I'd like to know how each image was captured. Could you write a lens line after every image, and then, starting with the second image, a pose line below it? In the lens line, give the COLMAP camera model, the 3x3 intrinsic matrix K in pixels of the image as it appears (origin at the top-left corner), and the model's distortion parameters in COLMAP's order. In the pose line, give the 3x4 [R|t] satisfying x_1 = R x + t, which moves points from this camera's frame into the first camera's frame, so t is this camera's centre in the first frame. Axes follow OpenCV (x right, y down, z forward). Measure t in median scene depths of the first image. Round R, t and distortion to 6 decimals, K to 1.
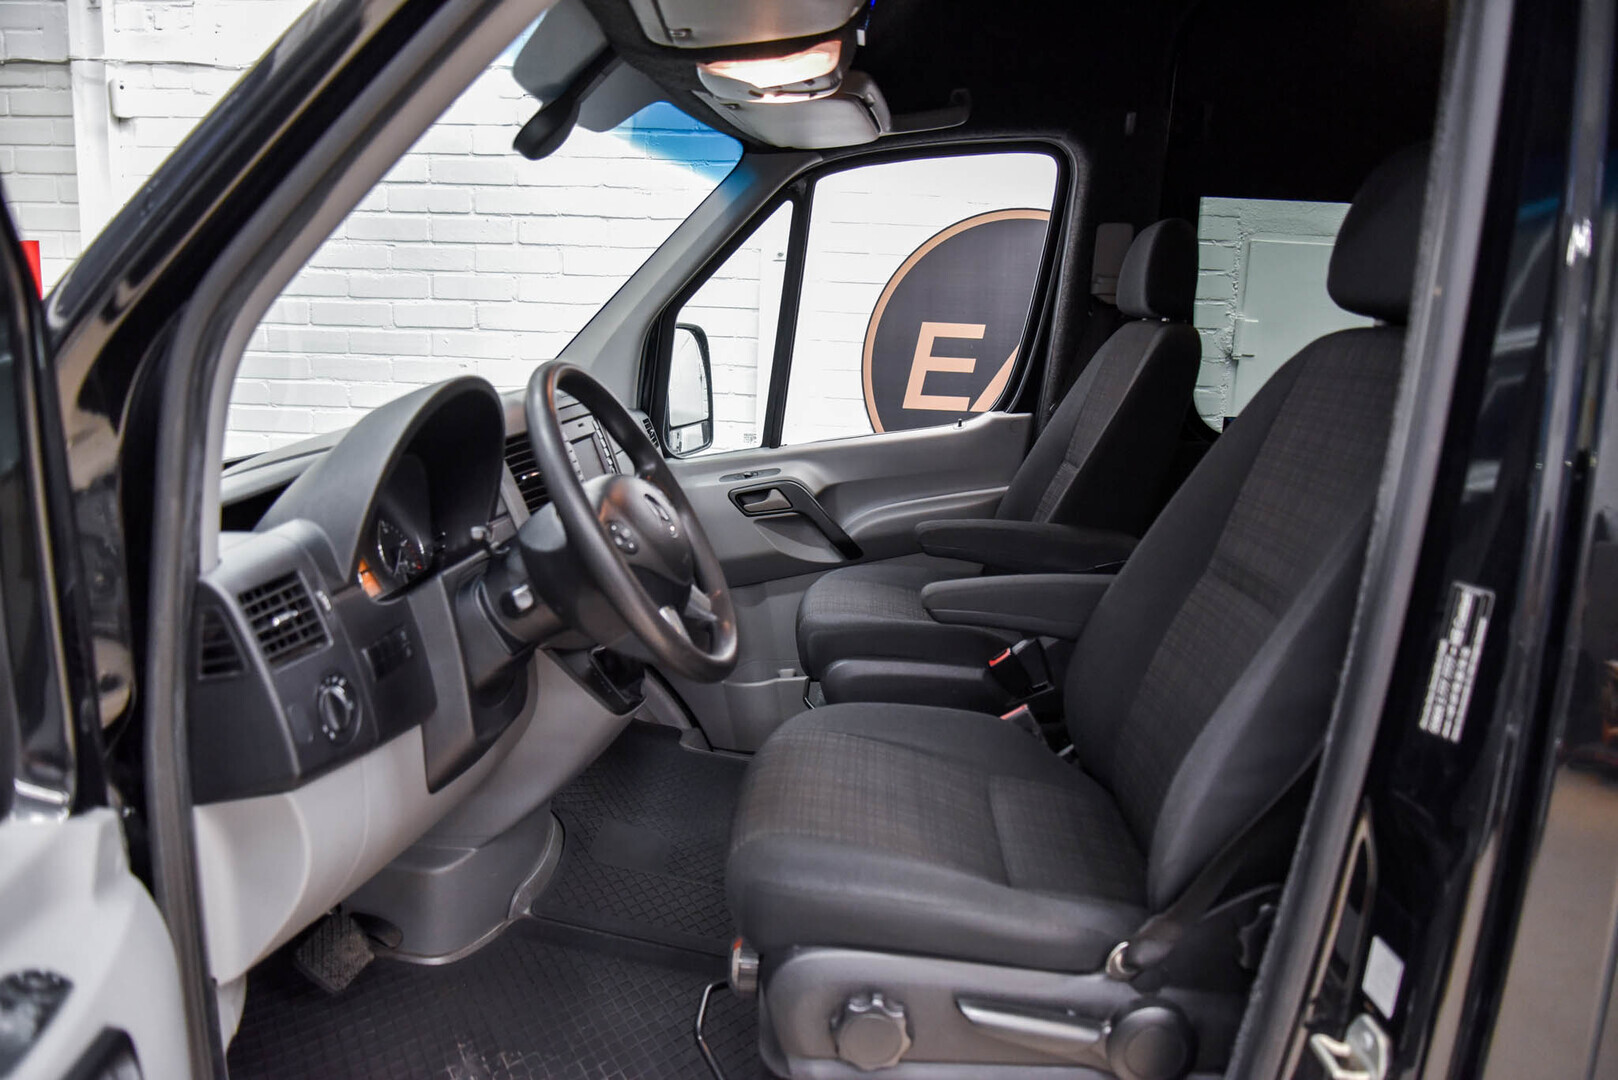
lens RADIAL K [[1103.4, 0, 809.0], [0, 1103.4, 540.0], [0, 0, 1]] dist [-0.061116, 0.002421]
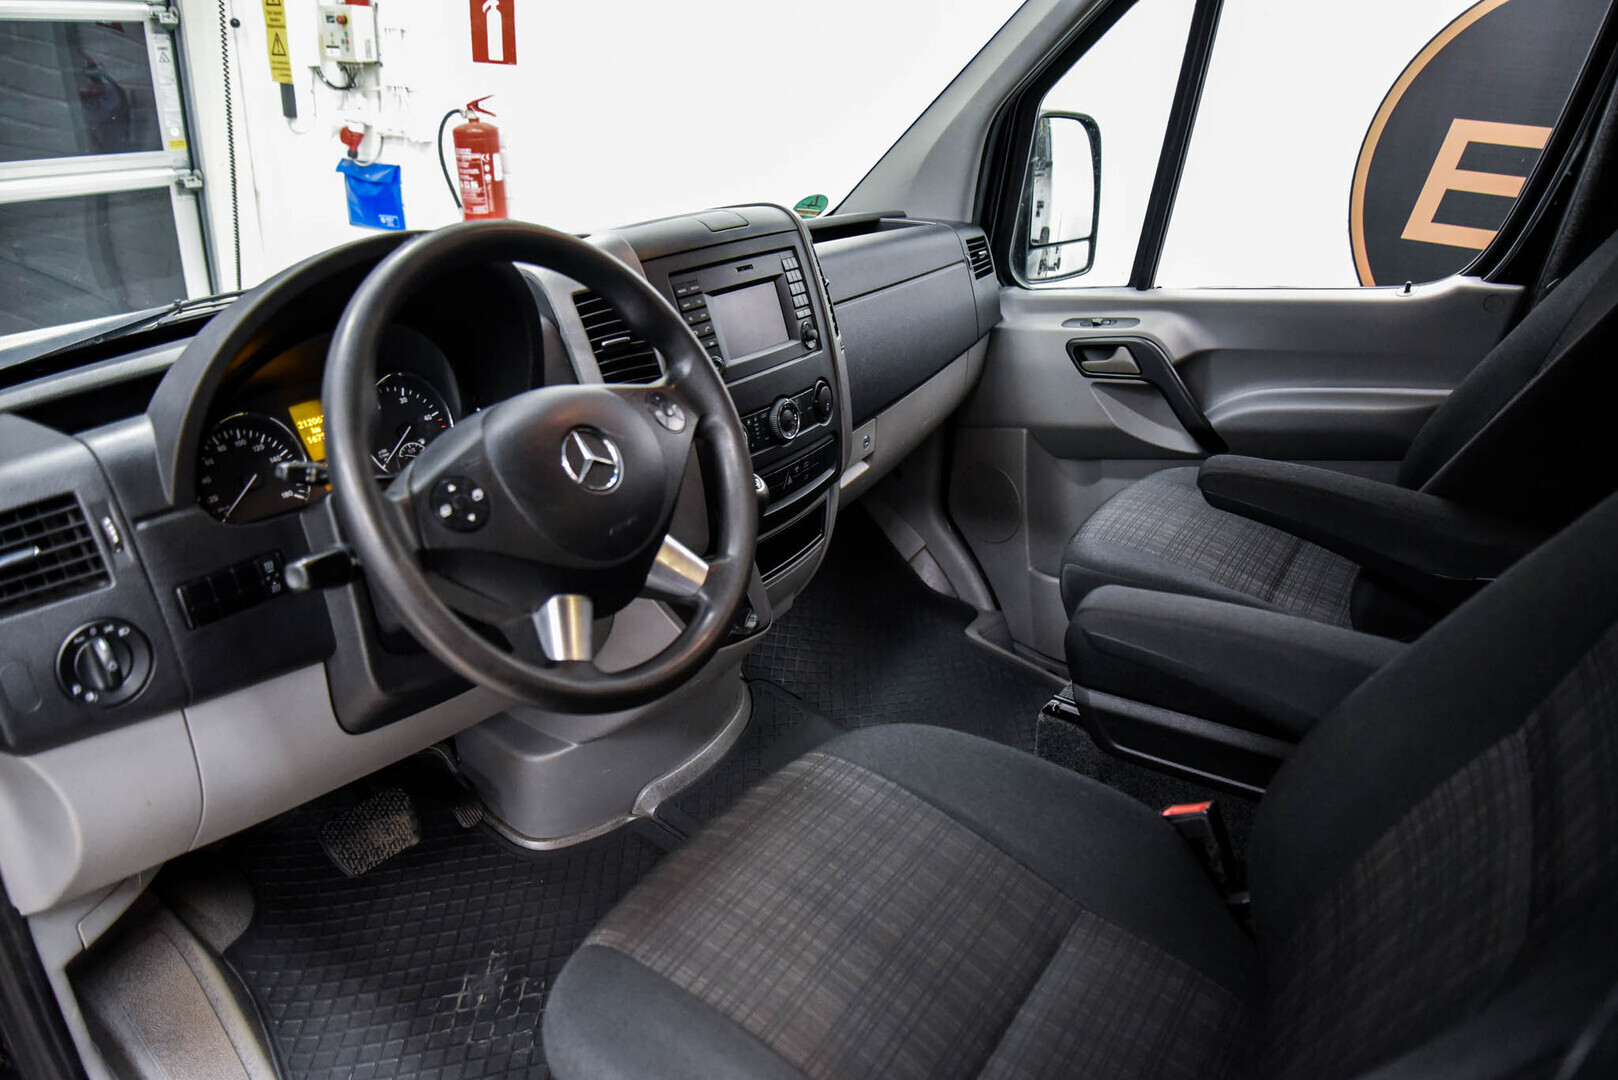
lens RADIAL K [[1103.4, 0, 809.0], [0, 1103.4, 540.0], [0, 0, 1]] dist [-0.061116, 0.002421]
pose [[0.872051, 0.209269, -0.442417, 0.143338], [-0.111166, 0.965041, 0.237357, -0.072695], [0.476622, -0.157805, 0.864829, 0.215489]]
